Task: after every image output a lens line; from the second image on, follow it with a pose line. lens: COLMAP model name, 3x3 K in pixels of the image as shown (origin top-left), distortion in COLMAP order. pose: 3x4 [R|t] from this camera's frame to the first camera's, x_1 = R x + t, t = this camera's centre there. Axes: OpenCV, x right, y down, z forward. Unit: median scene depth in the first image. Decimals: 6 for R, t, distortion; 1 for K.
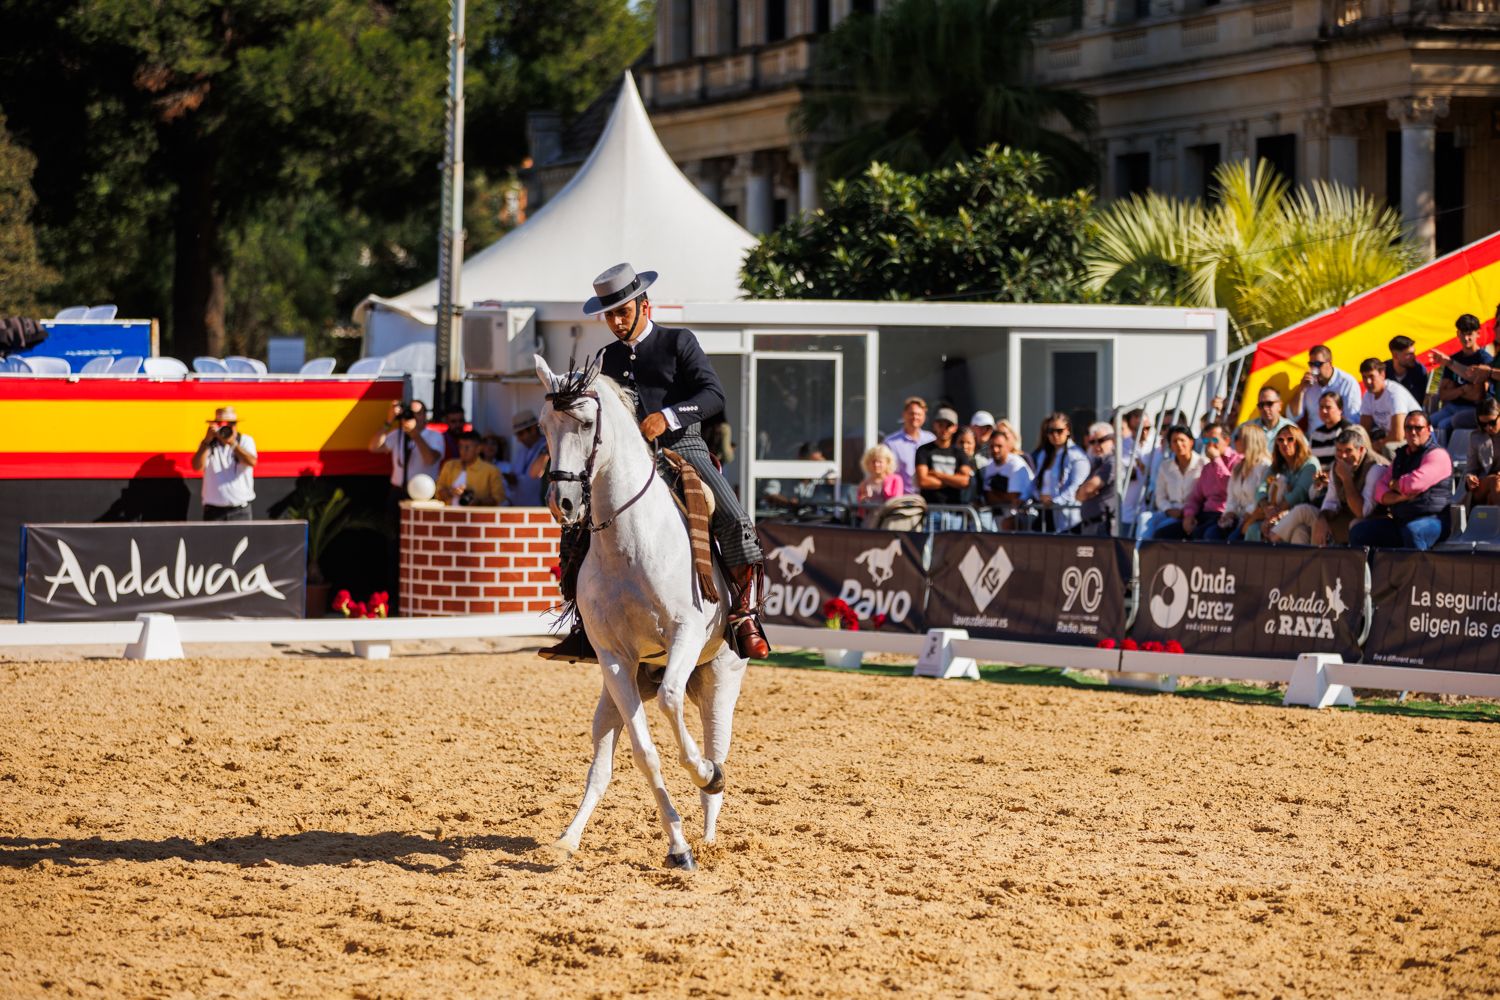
lens RADIAL K [[5436.6, 0, 750.0], [0, 5436.6, 500.0], [0, 0, 1]] dist [0.128952, 5.480998]
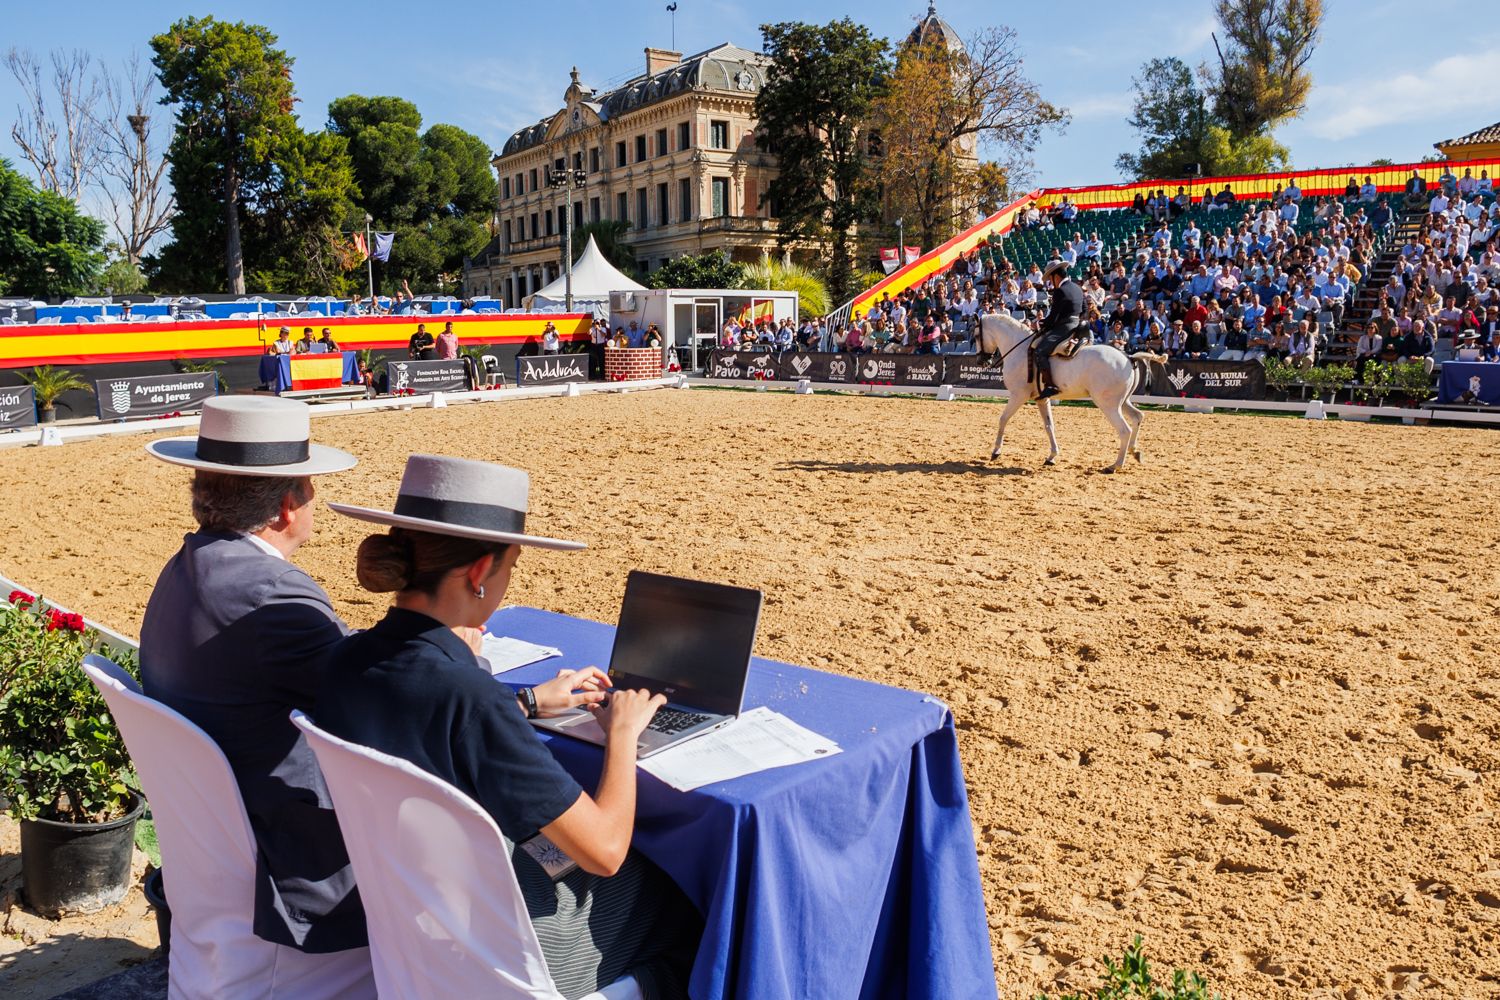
lens RADIAL K [[1117.6, 0, 750.0], [0, 1117.6, 500.0], [0, 0, 1]] dist [-0.165649, 0.052992]
pose [[0.961593, -0.058243, 0.268229, -0.186159], [0.020279, 0.989632, 0.142186, -0.002492], [-0.273729, -0.131285, 0.952805, 0.297486]]
